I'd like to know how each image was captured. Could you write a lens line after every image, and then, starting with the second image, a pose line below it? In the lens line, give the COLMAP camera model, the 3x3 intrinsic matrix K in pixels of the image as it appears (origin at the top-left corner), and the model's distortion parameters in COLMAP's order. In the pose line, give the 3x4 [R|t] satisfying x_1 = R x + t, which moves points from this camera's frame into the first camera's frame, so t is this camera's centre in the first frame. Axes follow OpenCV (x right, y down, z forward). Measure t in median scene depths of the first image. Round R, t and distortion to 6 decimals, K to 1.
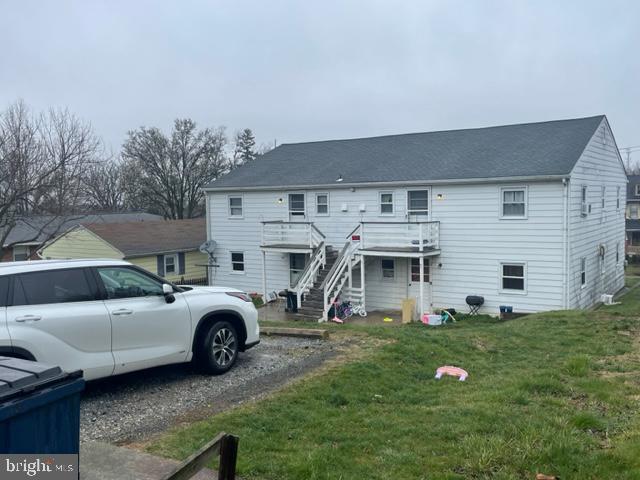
lens RADIAL K [[618.3, 0, 320.0], [0, 618.3, 240.0], [0, 0, 1]] dist [0.101592, -0.015730]
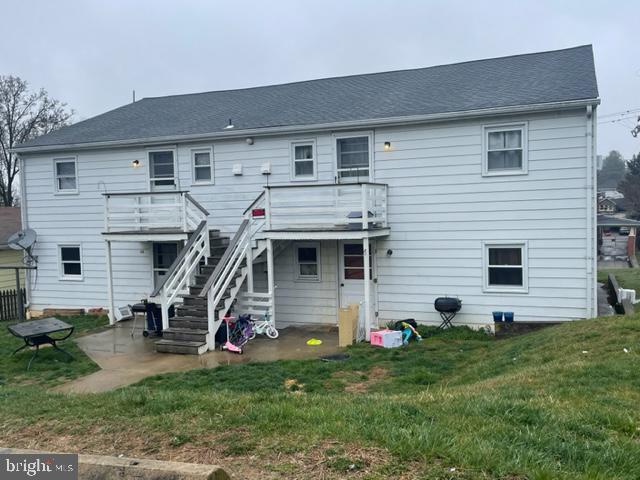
lens RADIAL K [[618.3, 0, 320.0], [0, 618.3, 240.0], [0, 0, 1]] dist [0.101592, -0.015730]
pose [[0.982904, -0.020892, 0.182929, 0.004337], [0.023297, 0.999668, -0.011011, 0.032722], [-0.182638, 0.015084, 0.983065, 0.374506]]
